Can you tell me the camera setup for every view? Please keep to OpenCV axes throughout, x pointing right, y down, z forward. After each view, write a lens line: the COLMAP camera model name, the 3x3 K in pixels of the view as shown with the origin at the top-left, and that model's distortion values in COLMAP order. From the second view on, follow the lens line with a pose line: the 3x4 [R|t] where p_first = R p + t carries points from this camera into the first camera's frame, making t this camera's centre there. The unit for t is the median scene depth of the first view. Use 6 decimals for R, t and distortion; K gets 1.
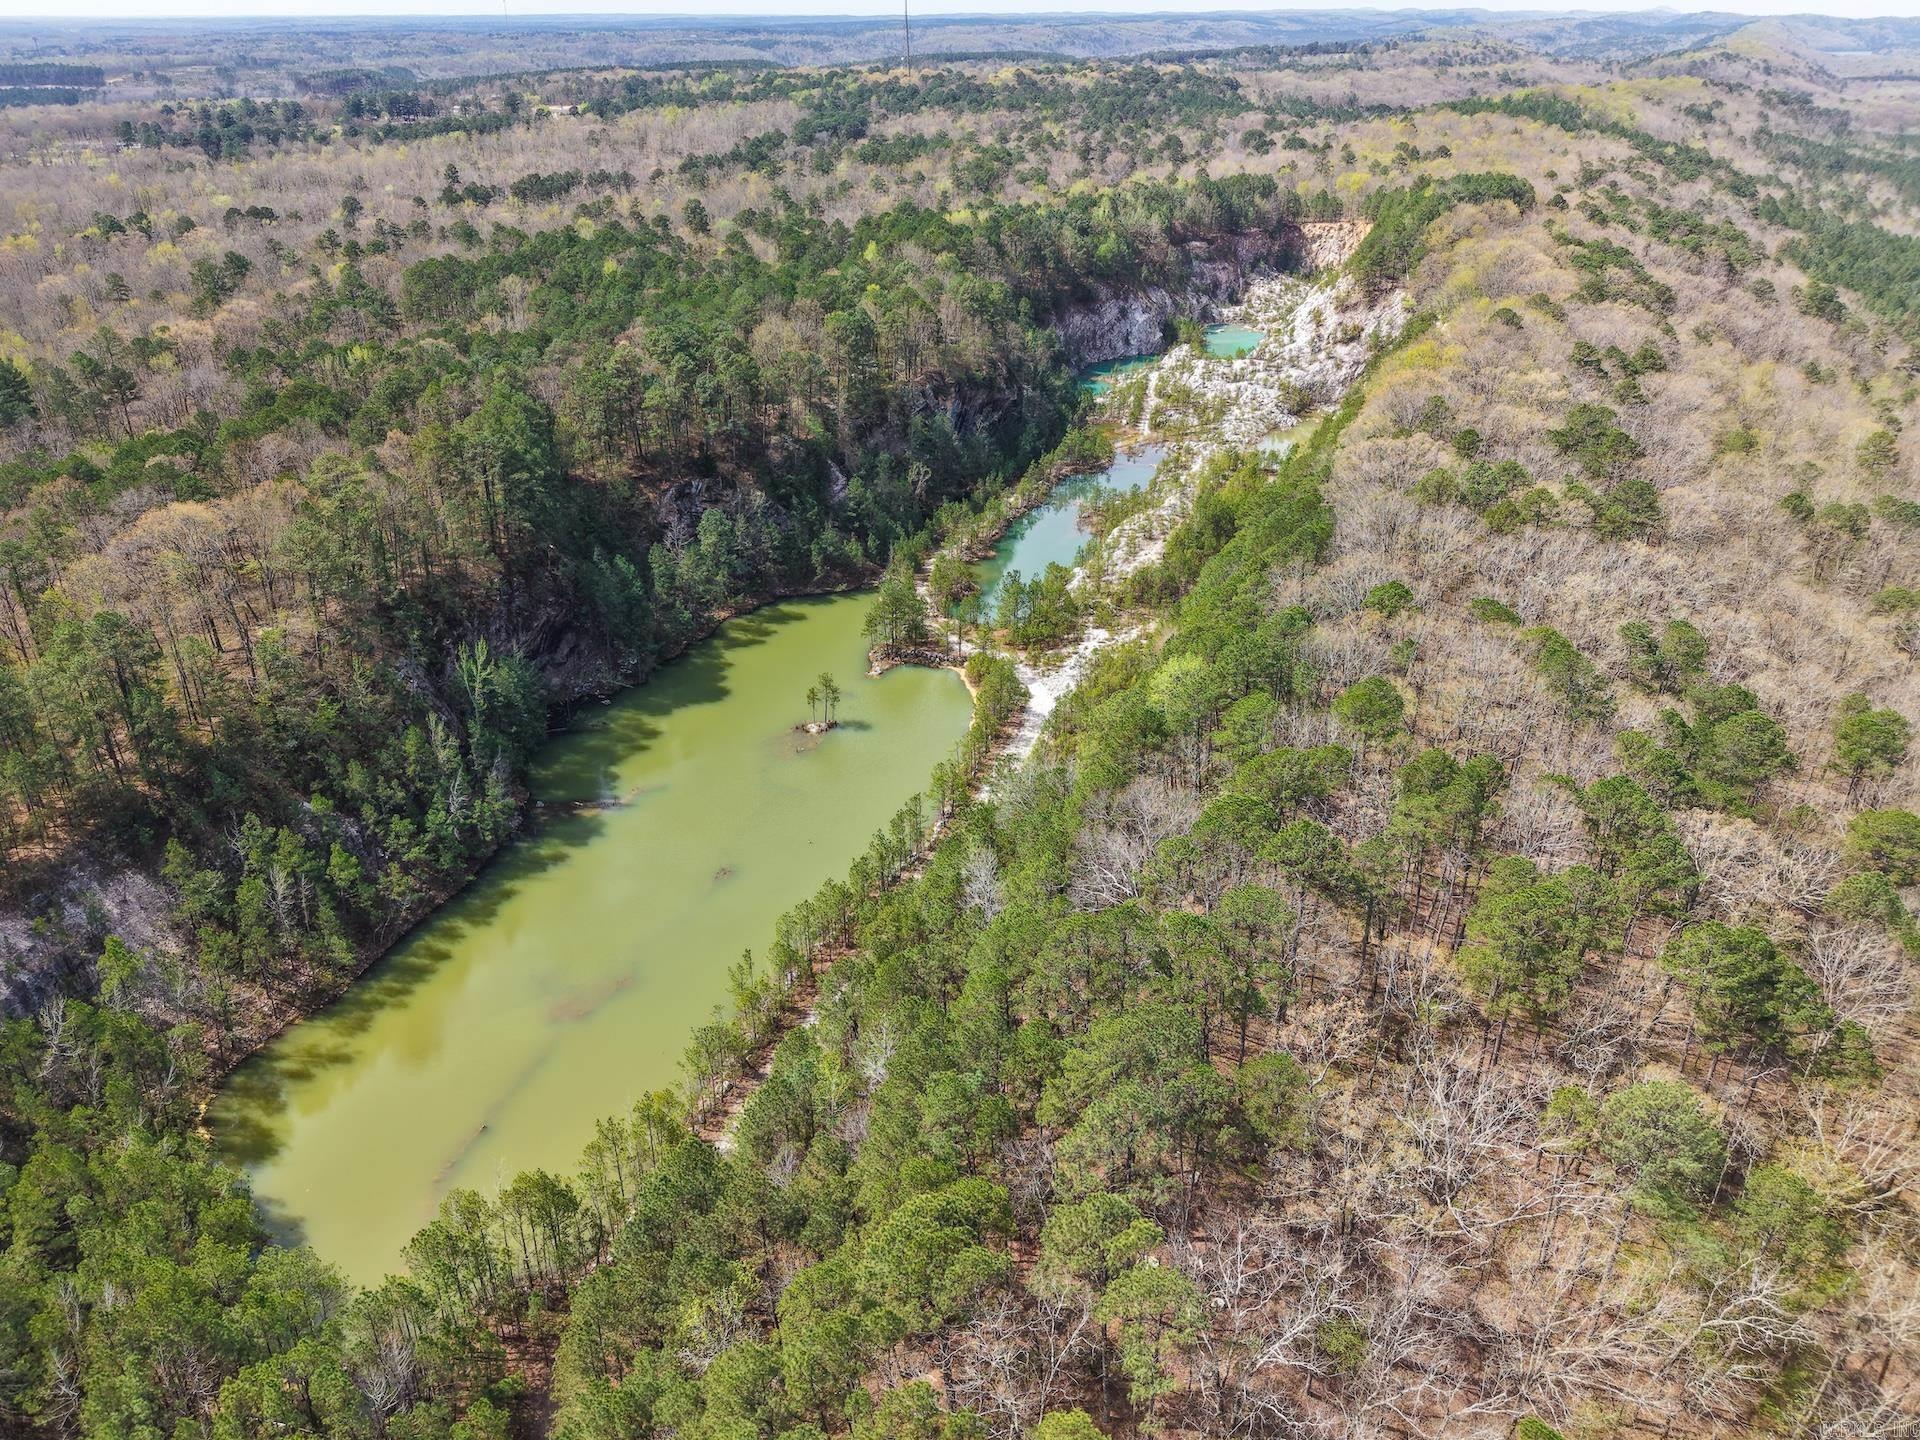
lens RADIAL K [[1334.6, 0, 960.0], [0, 1334.6, 720.0], [0, 0, 1]] dist [-0.003841, 0.003079]
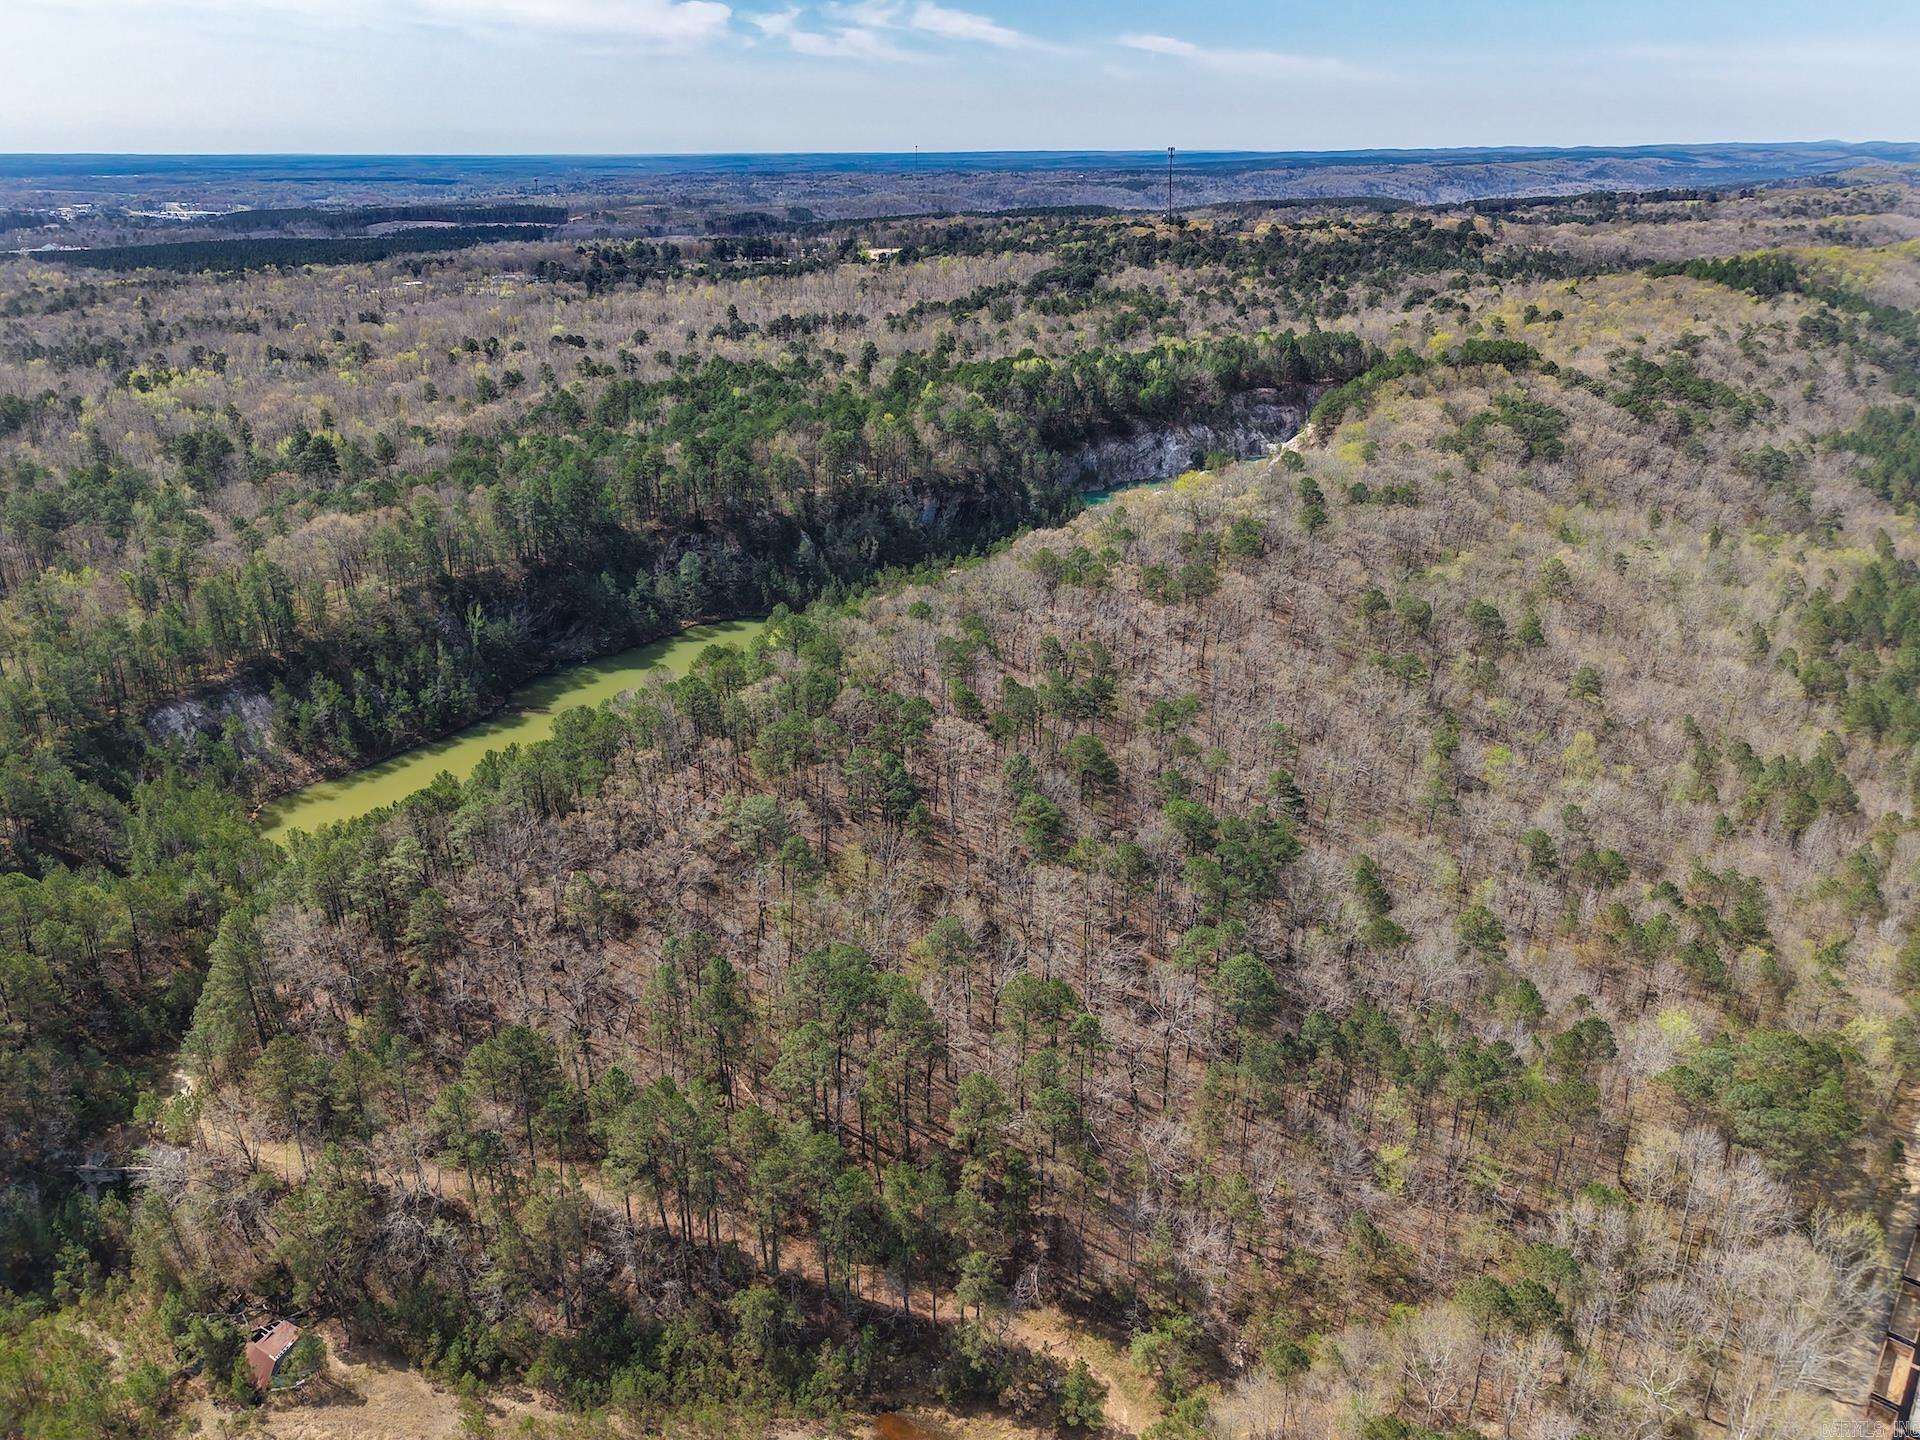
lens RADIAL K [[1309.1, 0, 960.0], [0, 1309.1, 720.0], [0, 0, 1]] dist [0.046853, -0.078570]
pose [[0.963909, 0.100140, -0.246681, 0.398470], [-0.119738, 0.990627, -0.065734, 0.074380], [0.237786, 0.092899, 0.966865, -0.288122]]
